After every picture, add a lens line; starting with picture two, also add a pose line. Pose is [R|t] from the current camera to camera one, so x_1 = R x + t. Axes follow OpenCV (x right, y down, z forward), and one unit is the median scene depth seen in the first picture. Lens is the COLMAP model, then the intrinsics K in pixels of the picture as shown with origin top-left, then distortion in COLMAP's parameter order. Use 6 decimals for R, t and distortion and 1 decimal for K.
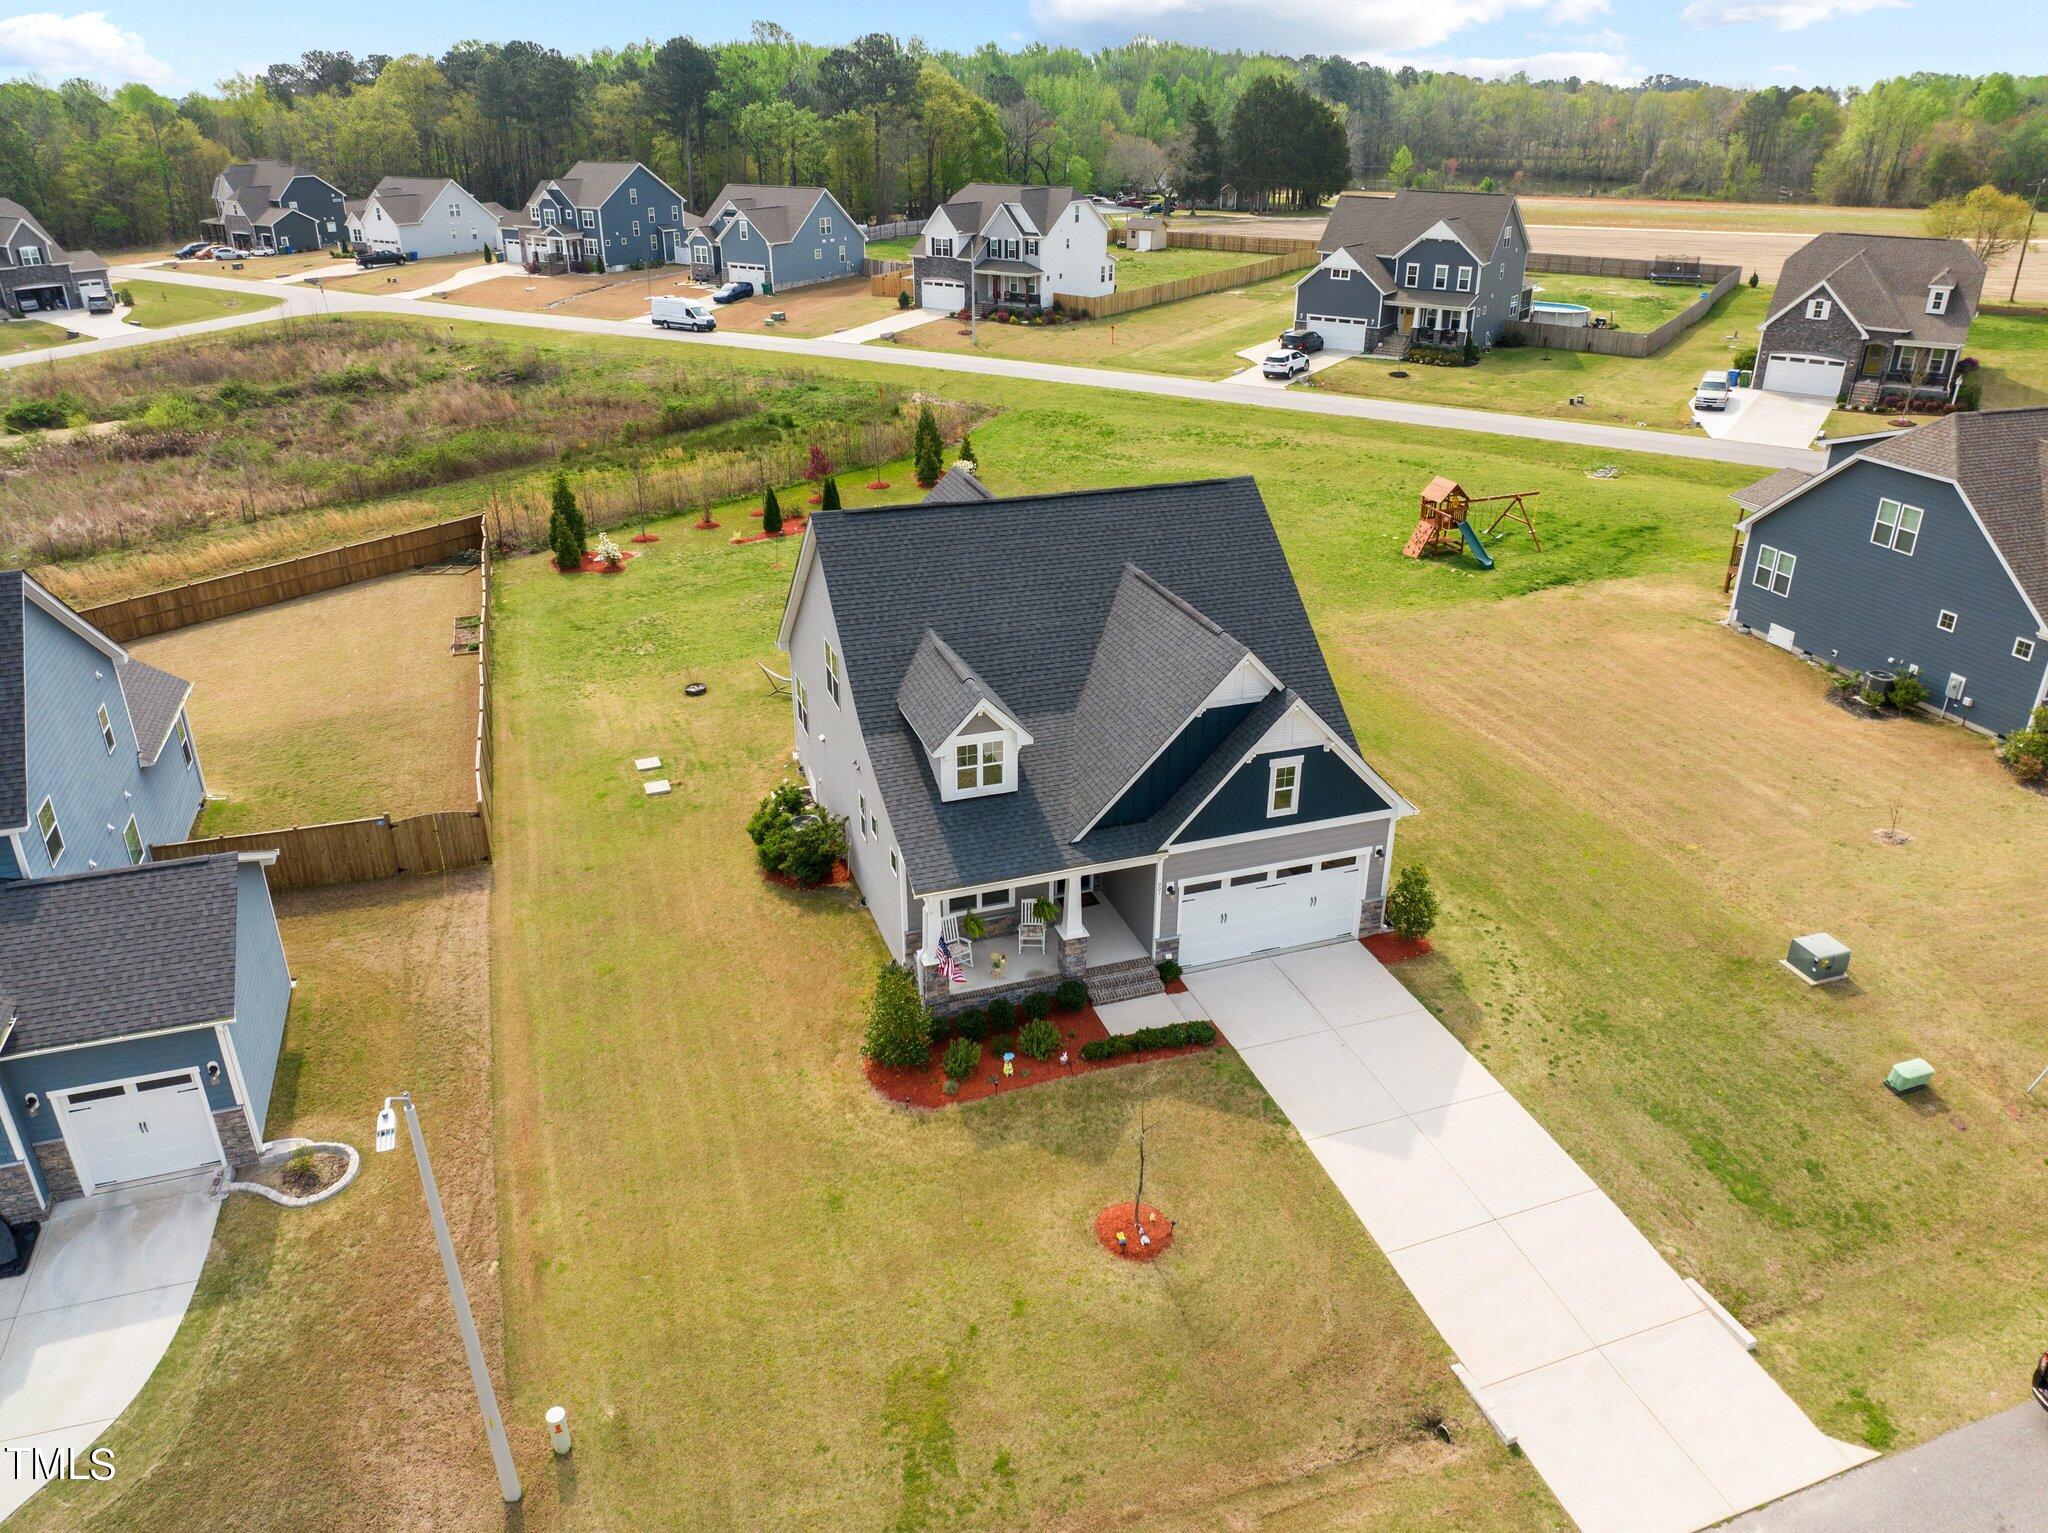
lens RADIAL K [[1431.1, 0, 1033.4], [0, 1431.1, 763.2], [0, 0, 1]] dist [-0.004349, 0.000236]
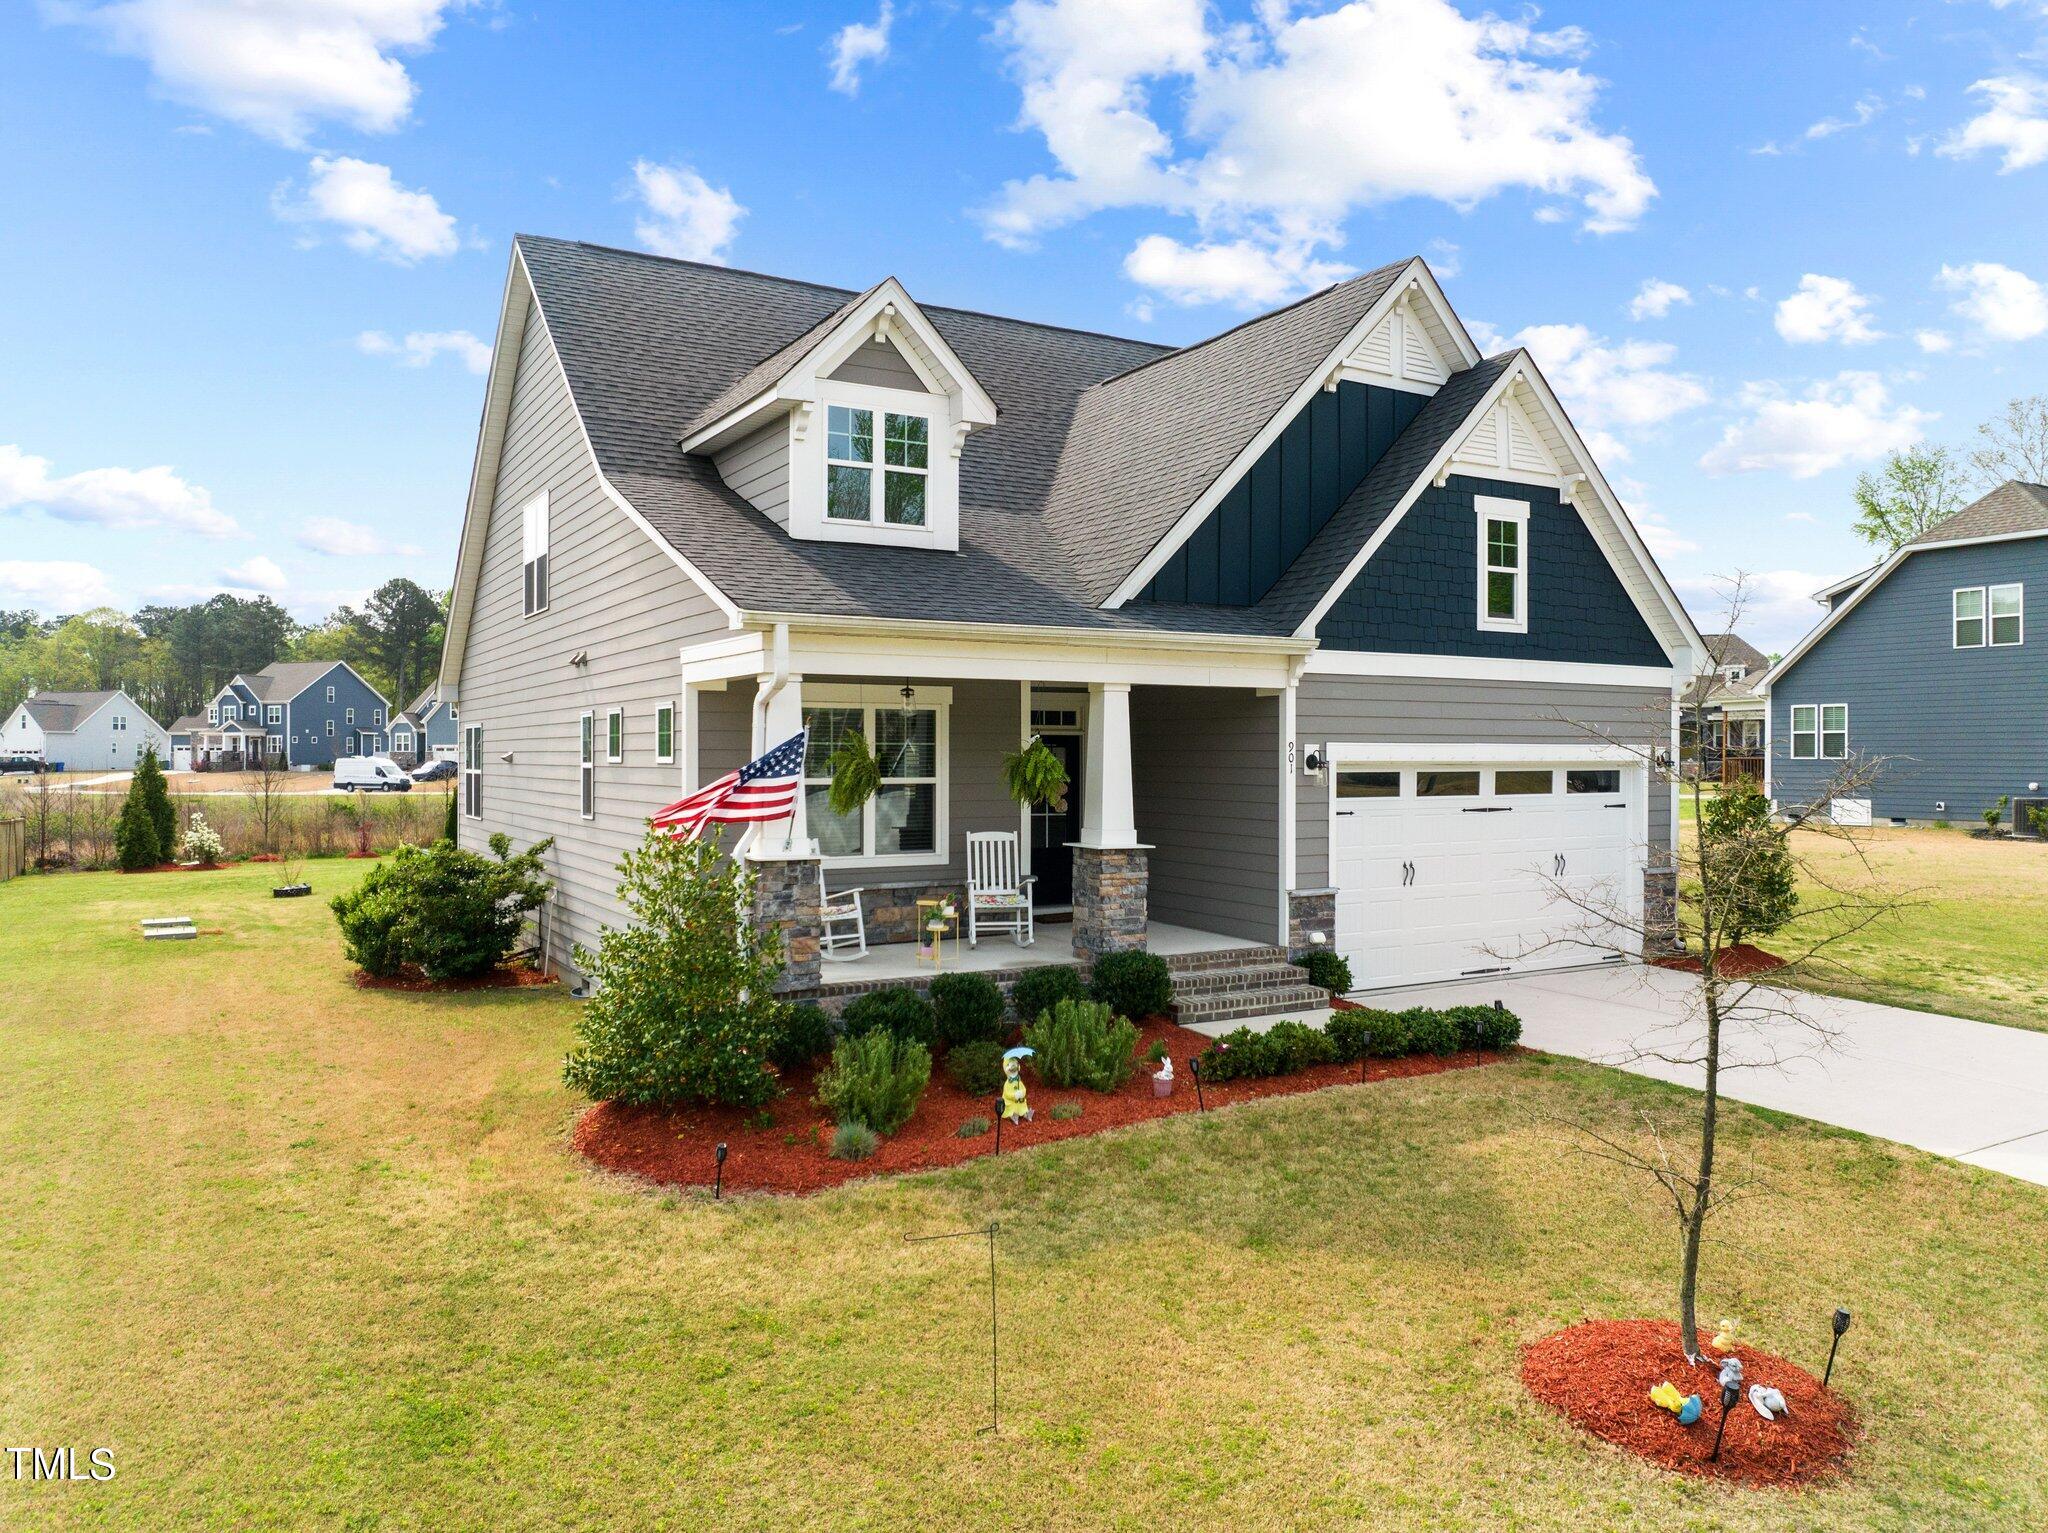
lens RADIAL K [[1444.7, 0, 1015.5], [0, 1444.7, 775.4], [0, 0, 1]] dist [-0.020043, -0.000557]
pose [[0.983814, -0.008069, 0.179009, -0.073293], [0.081303, 0.910340, -0.405796, 0.262726], [-0.159685, 0.413782, 0.896262, 0.612668]]
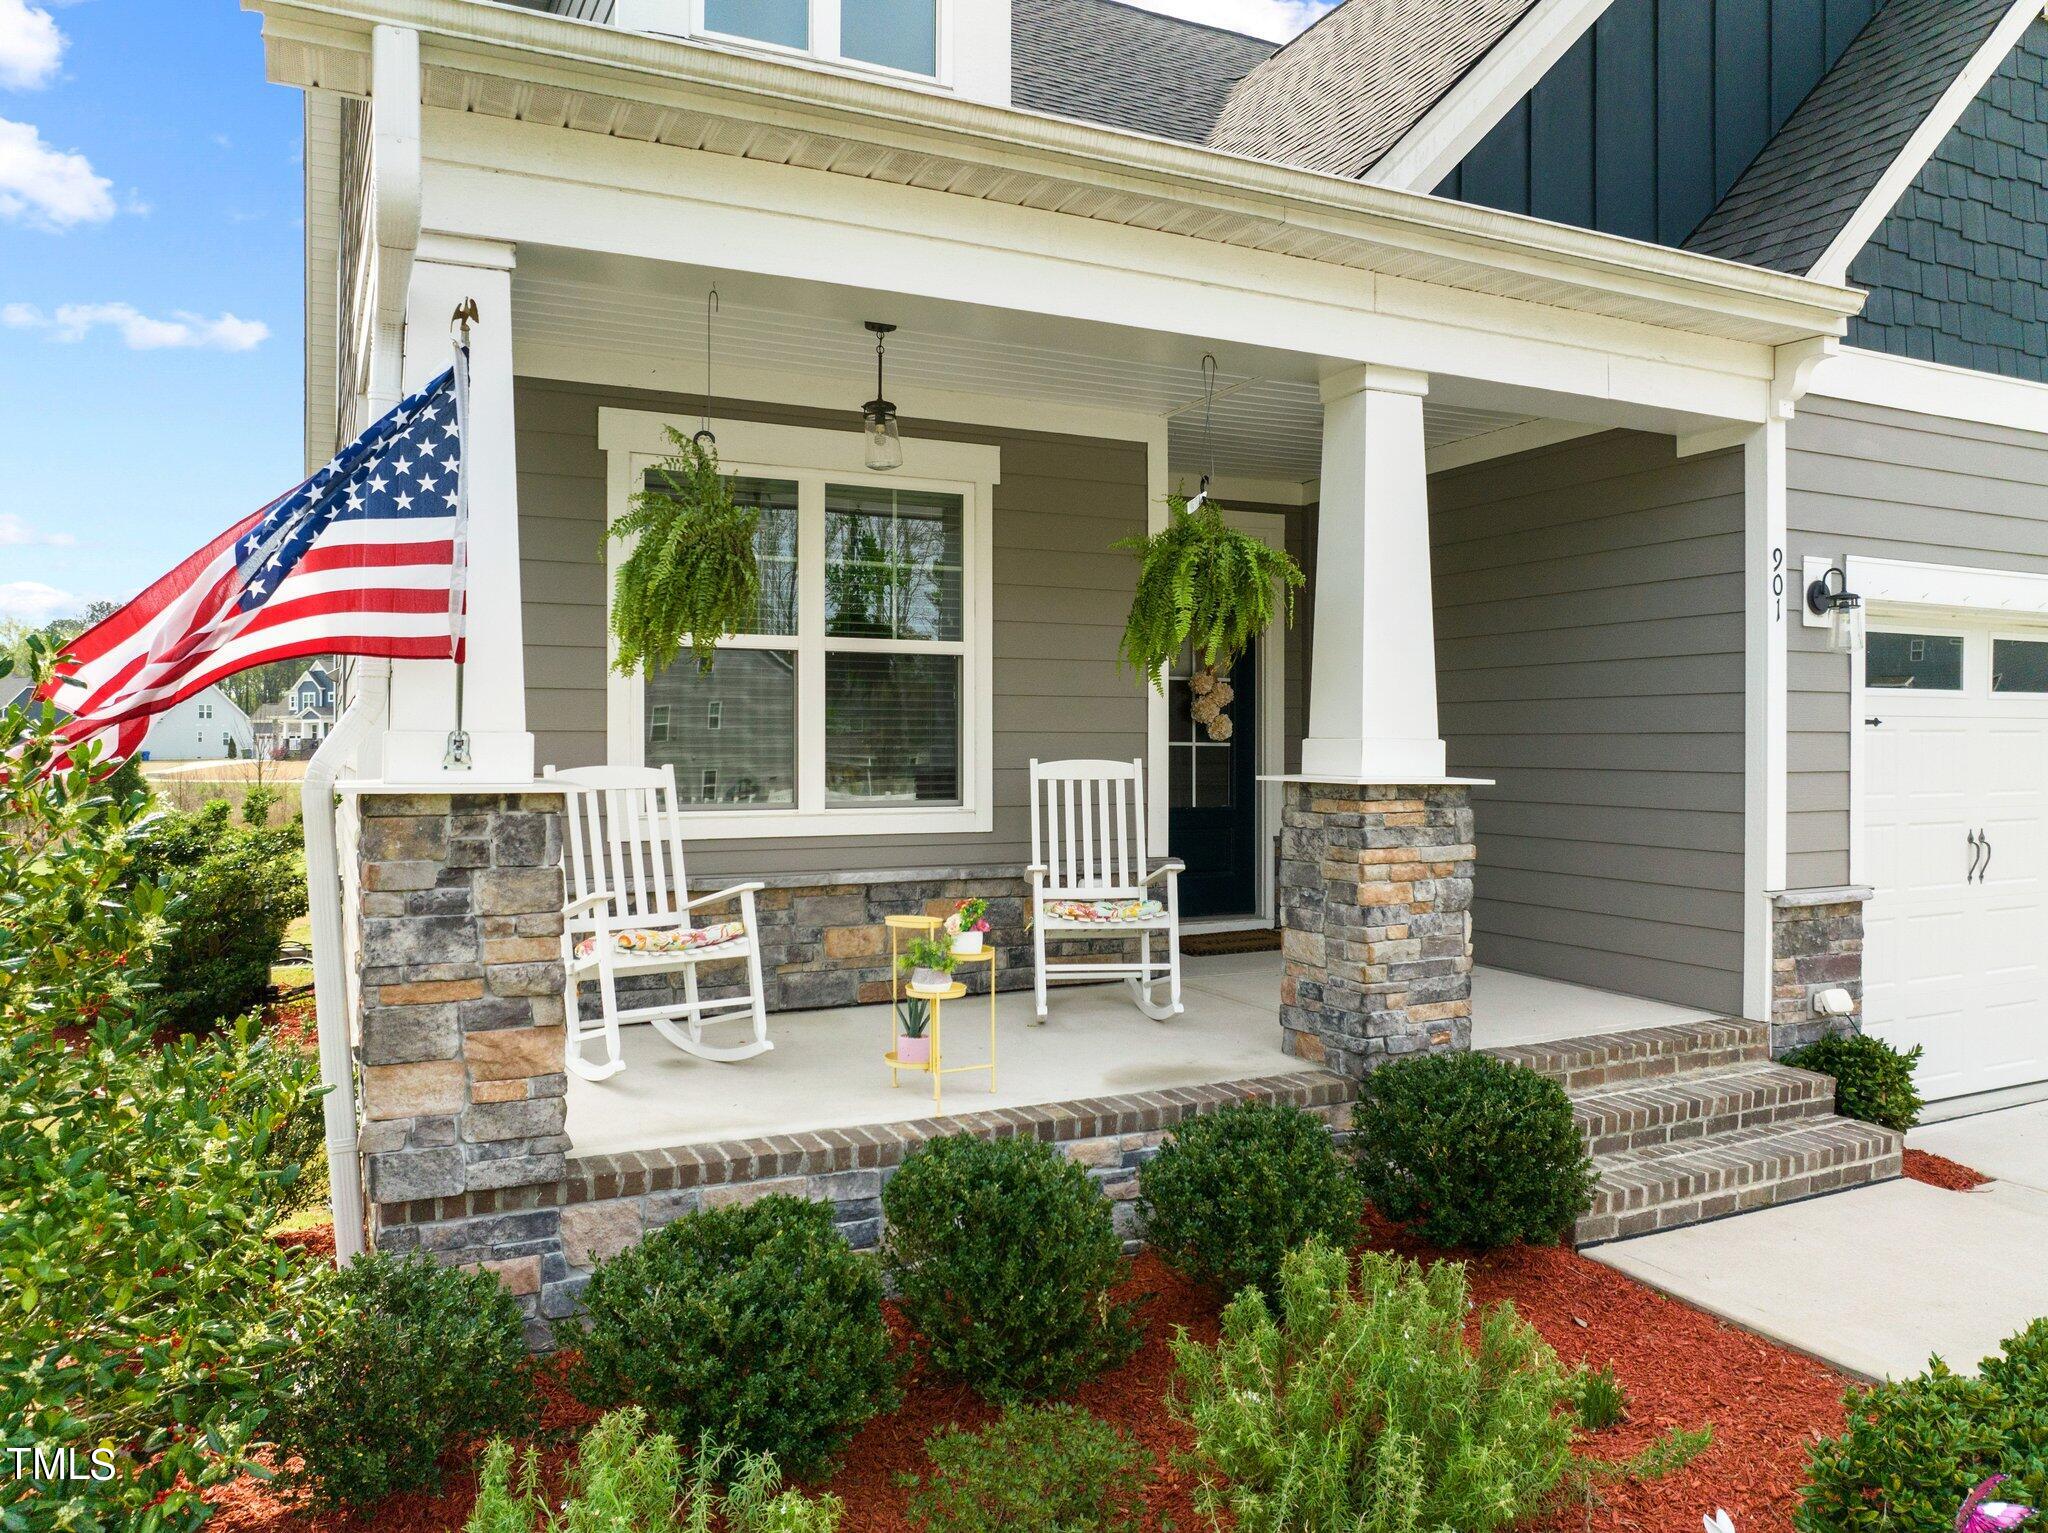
lens RADIAL K [[1461.7, 0, 1017.5], [0, 1461.7, 757.6], [0, 0, 1]] dist [-0.035176, 0.001772]
pose [[0.994026, -0.007787, 0.108866, -0.032525], [0.052936, 0.906676, -0.418494, 0.181815], [-0.095447, 0.421756, 0.901671, 0.837023]]
